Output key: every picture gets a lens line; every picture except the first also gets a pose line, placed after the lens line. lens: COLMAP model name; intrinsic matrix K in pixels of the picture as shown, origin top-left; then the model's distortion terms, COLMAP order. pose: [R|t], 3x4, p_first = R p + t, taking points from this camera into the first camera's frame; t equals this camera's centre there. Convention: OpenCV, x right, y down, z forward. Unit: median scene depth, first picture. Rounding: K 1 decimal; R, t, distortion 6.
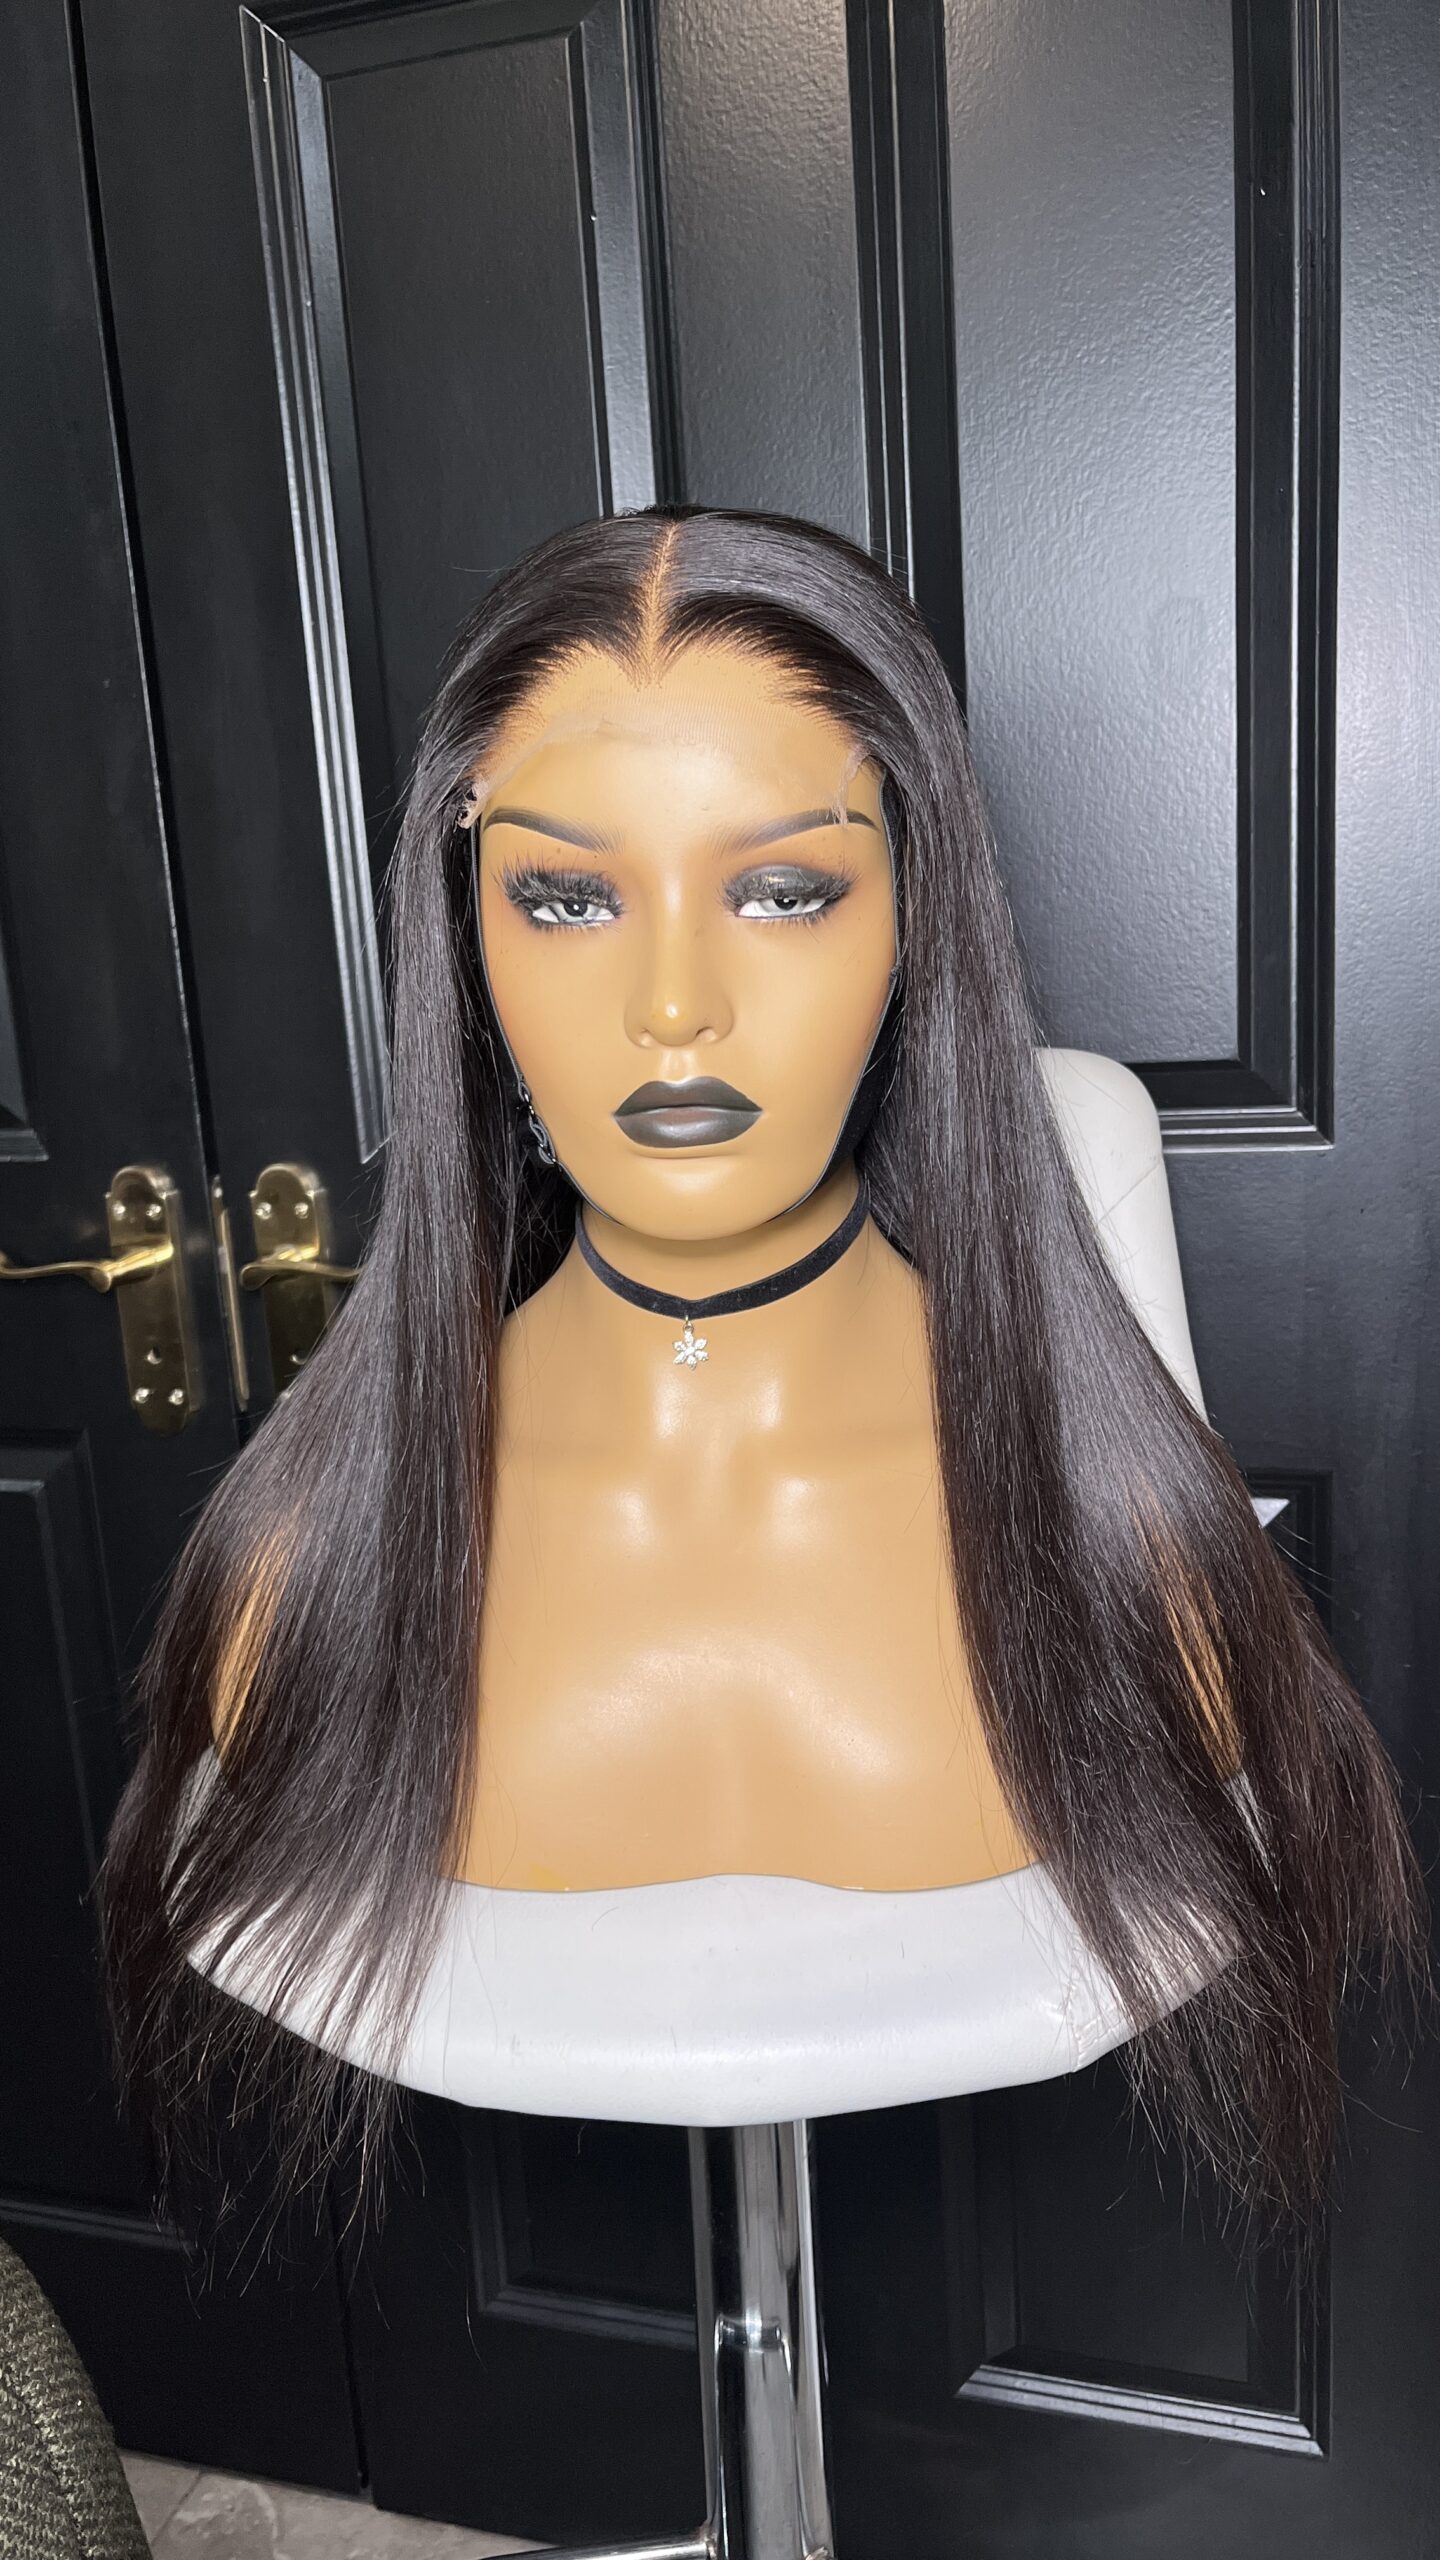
lens RADIAL K [[1982.1, 0, 727.5], [0, 1982.1, 1288.9], [0, 0, 1]] dist [0.067409, -0.111420]
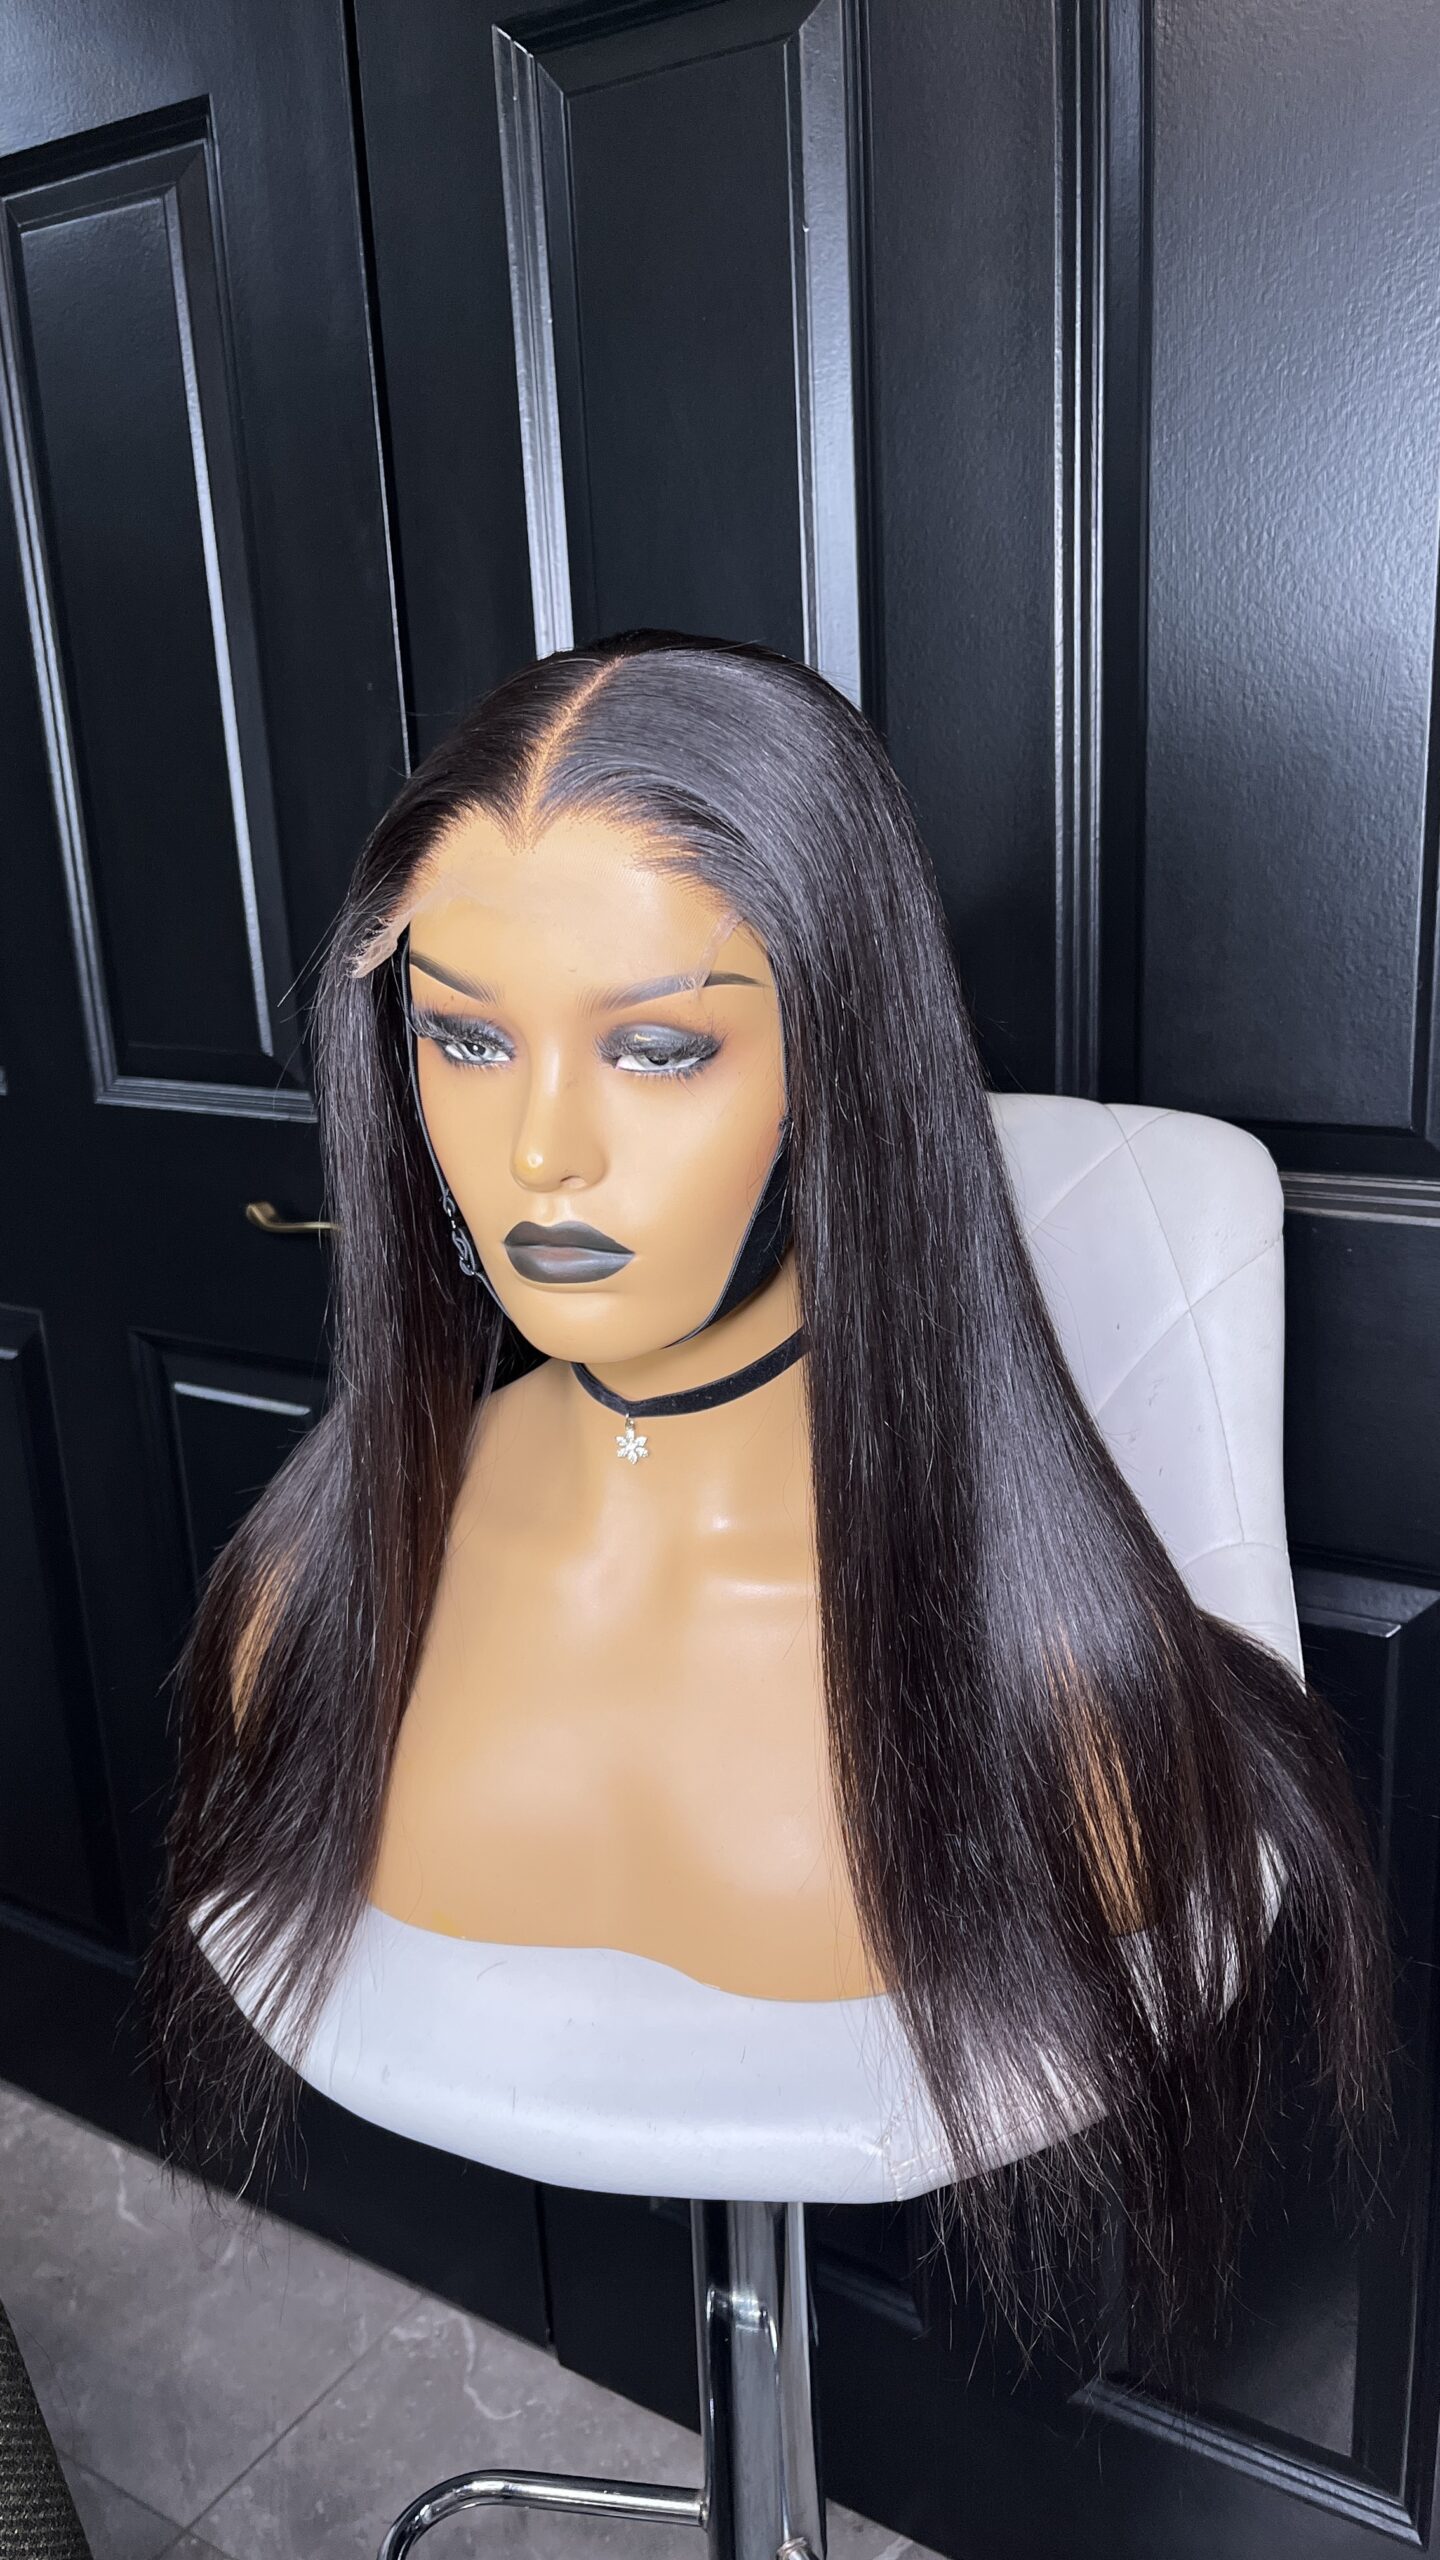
lens RADIAL K [[1971.5, 0, 715.1], [0, 1971.5, 1283.1], [0, 0, 1]] dist [0.075162, -0.106039]
pose [[0.961540, 0.086498, -0.260688, 0.210118], [-0.068398, 0.994625, 0.077741, -0.101135], [0.266011, -0.056920, 0.962288, 0.013618]]
